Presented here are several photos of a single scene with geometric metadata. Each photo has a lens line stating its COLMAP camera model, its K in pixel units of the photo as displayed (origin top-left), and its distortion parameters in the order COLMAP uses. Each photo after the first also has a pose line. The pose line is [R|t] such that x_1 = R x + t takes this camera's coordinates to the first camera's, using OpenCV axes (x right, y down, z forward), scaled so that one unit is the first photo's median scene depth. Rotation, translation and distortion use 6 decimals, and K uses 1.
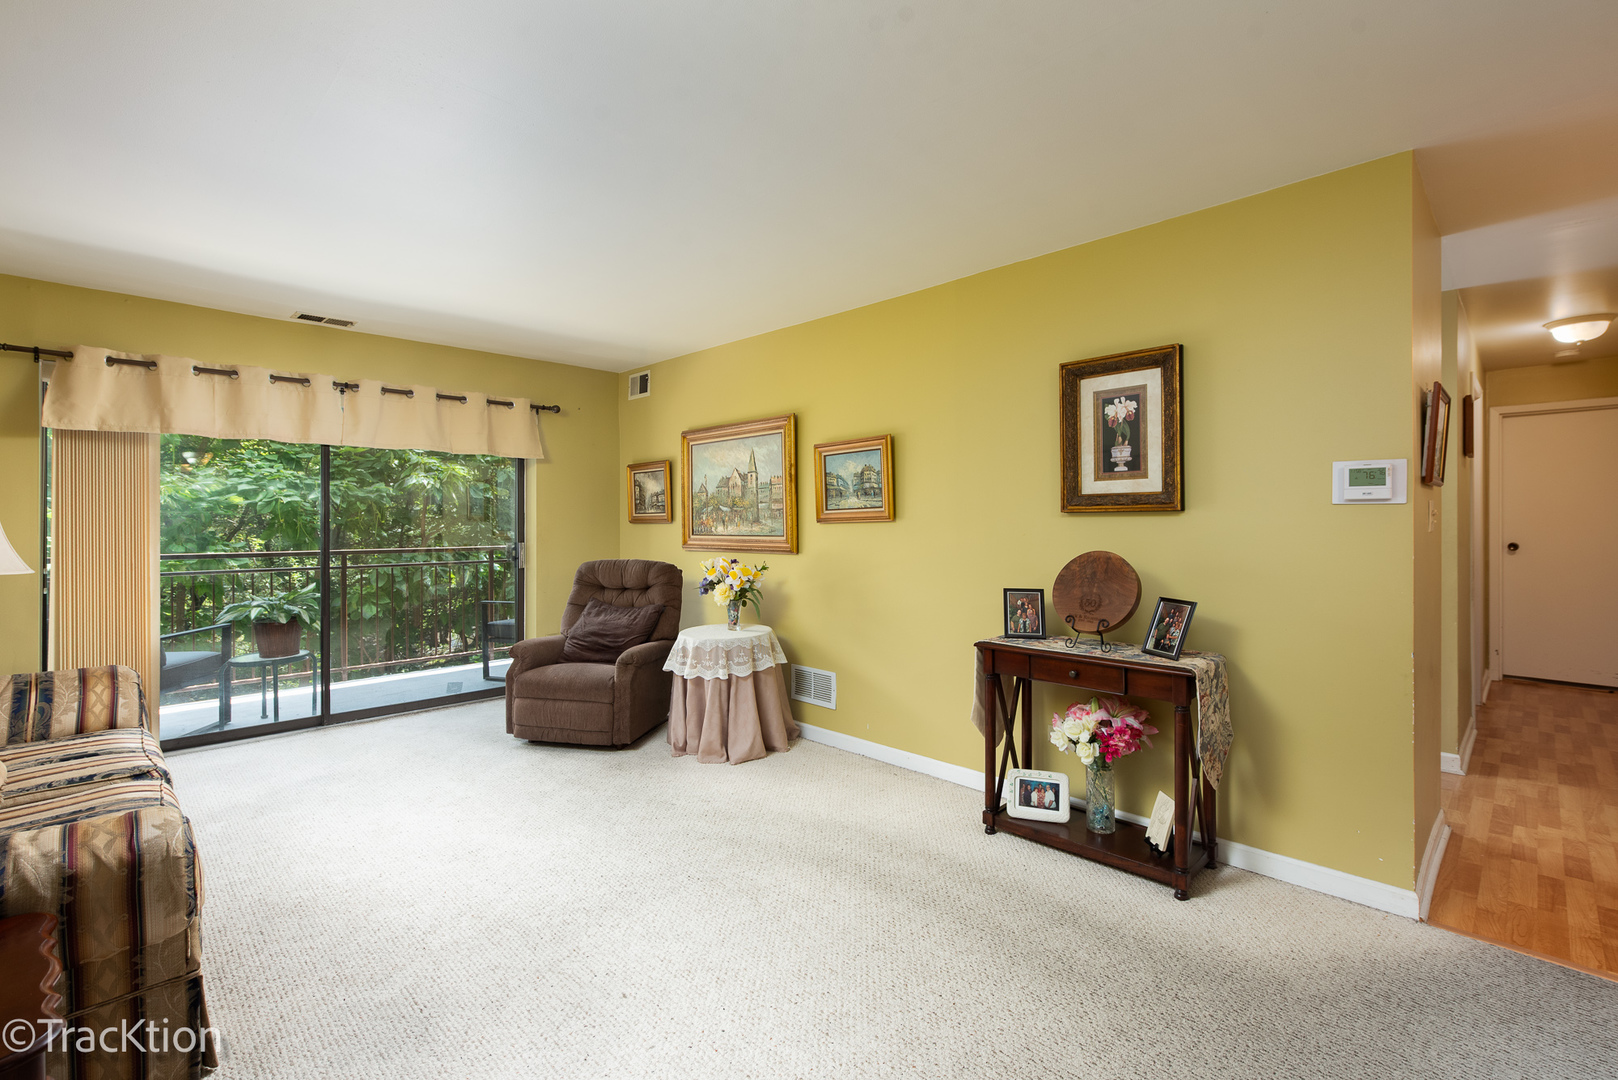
lens RADIAL K [[728.6, 0, 820.0], [0, 728.6, 525.2], [0, 0, 1]] dist [0.000195, -0.000717]
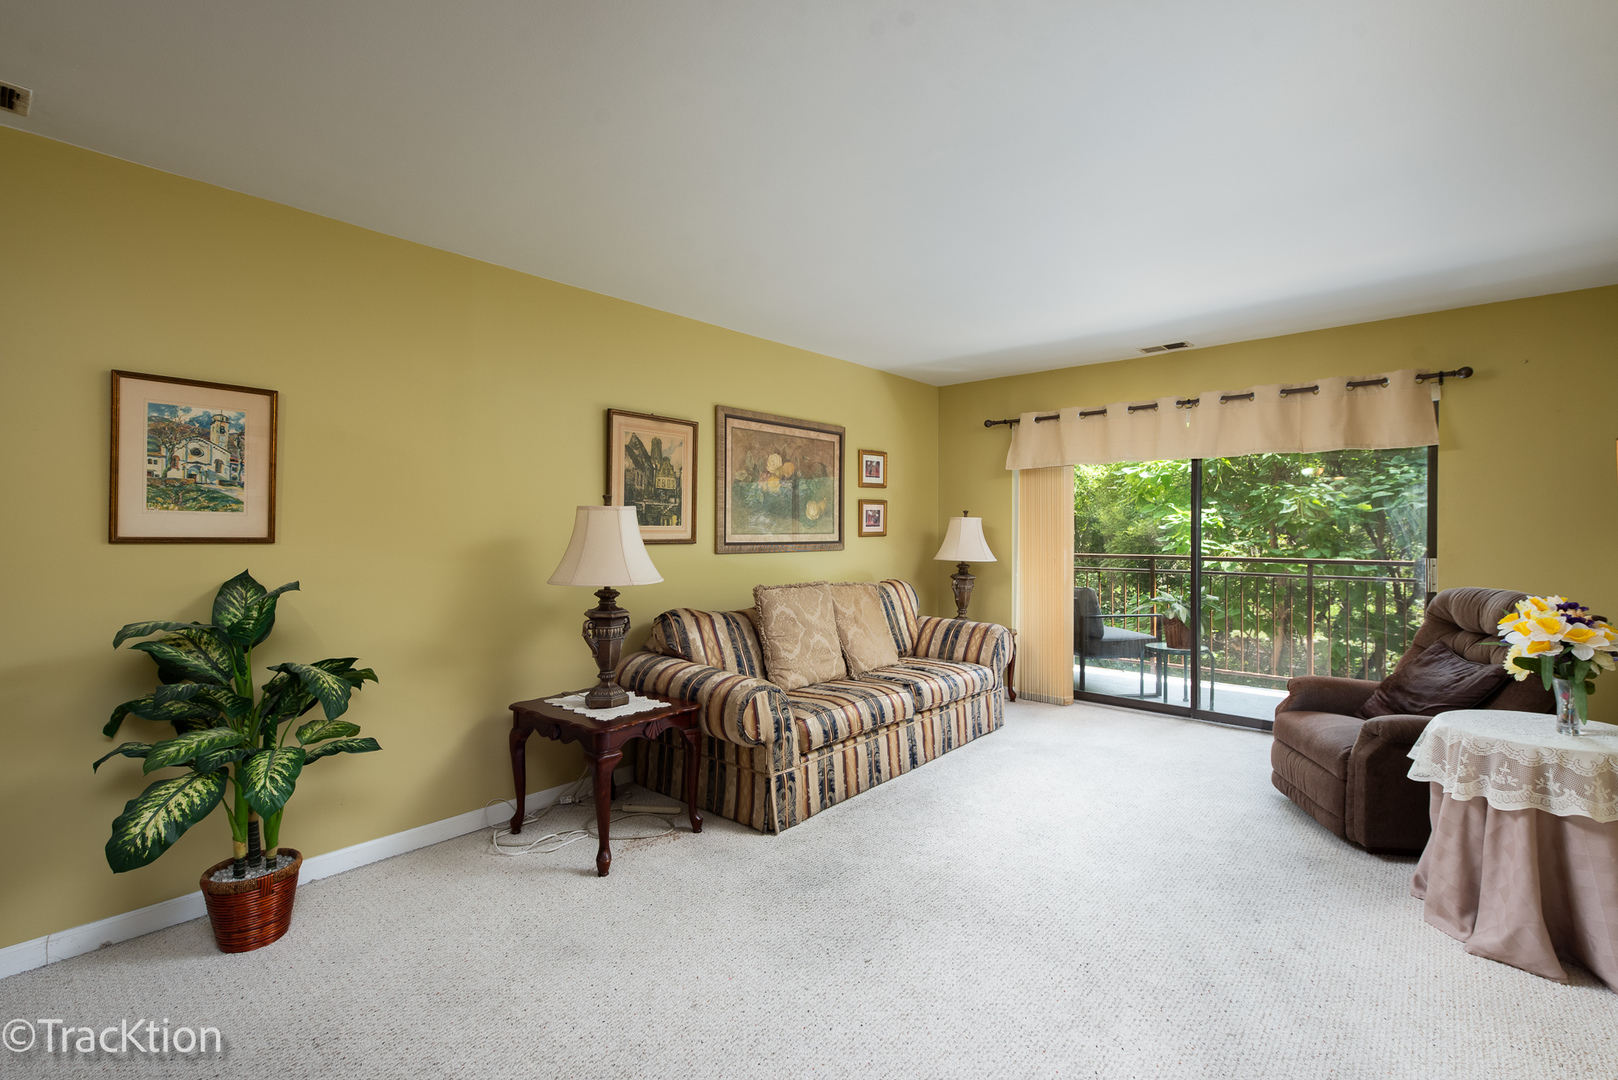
lens RADIAL K [[728.6, 0, 817.4], [0, 728.6, 536.6], [0, 0, 1]] dist [0.000195, -0.000717]
pose [[0.046238, 0.013057, -0.998845, 0.537379], [-0.005727, 0.999902, 0.012806, -0.008060], [0.998914, 0.005129, 0.046309, 0.565423]]
